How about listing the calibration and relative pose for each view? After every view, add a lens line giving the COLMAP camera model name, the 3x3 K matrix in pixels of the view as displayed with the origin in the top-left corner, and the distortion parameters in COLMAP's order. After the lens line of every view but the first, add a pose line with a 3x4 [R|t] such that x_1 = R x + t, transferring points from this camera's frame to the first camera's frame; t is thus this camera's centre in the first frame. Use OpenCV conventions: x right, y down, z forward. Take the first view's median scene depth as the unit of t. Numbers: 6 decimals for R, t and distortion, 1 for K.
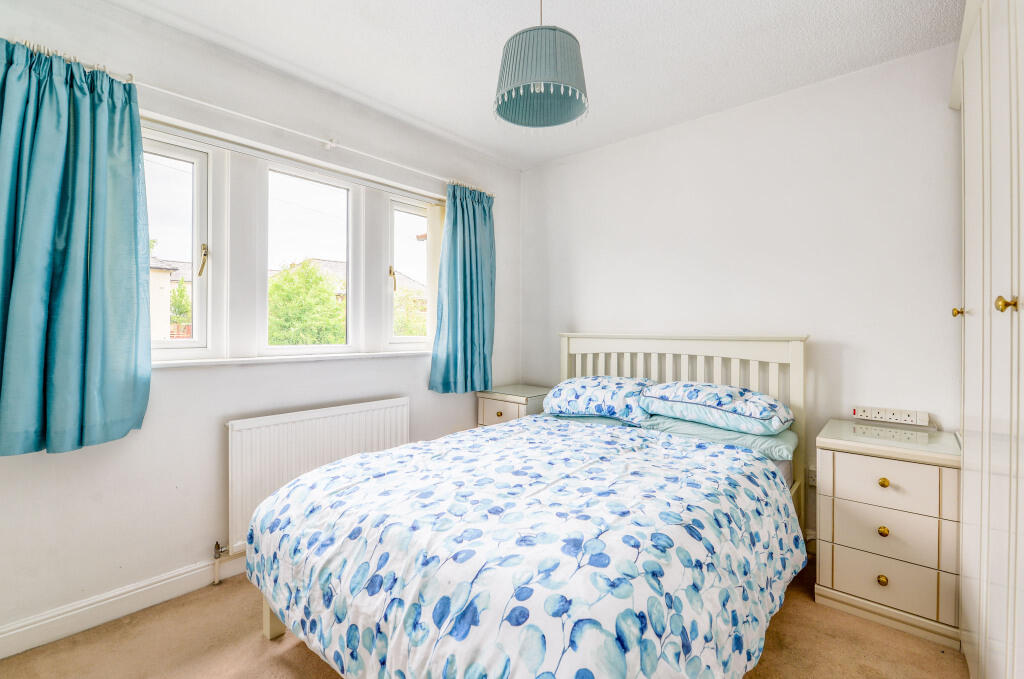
lens RADIAL K [[441.6, 0, 512.0], [0, 441.6, 339.5], [0, 0, 1]] dist [0.033557, -0.000034]
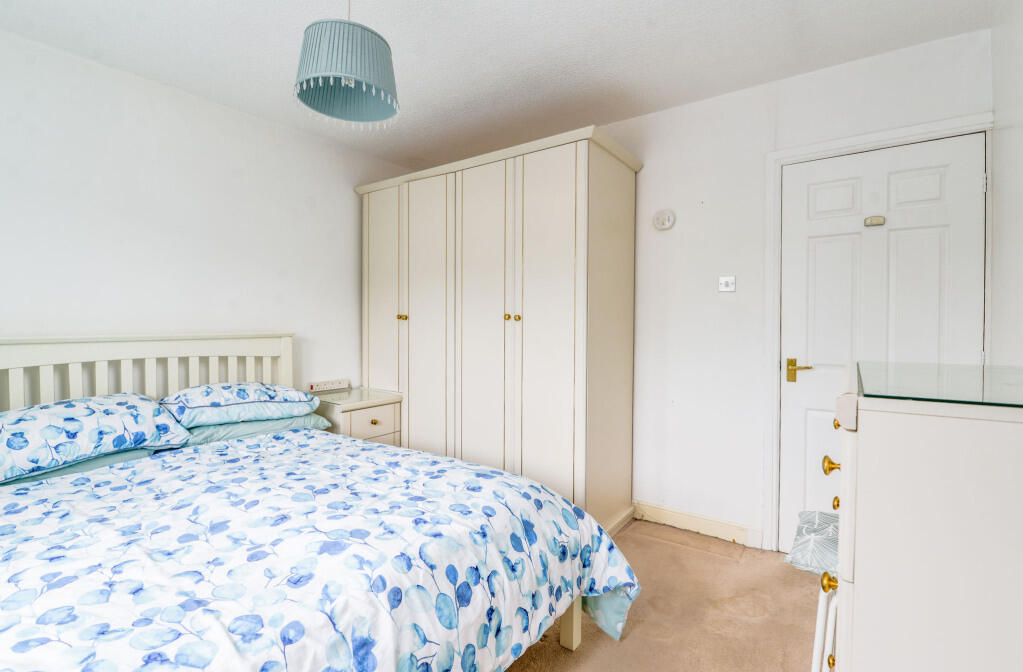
lens RADIAL K [[481.8, 0, 511.5], [0, 481.8, 336.0], [0, 0, 1]] dist [0.000989, 0.000565]
pose [[-0.116202, -0.019216, 0.993040, -0.949191], [0.023510, 0.999479, 0.022092, -0.017728], [-0.992947, 0.025914, -0.115689, 0.716183]]
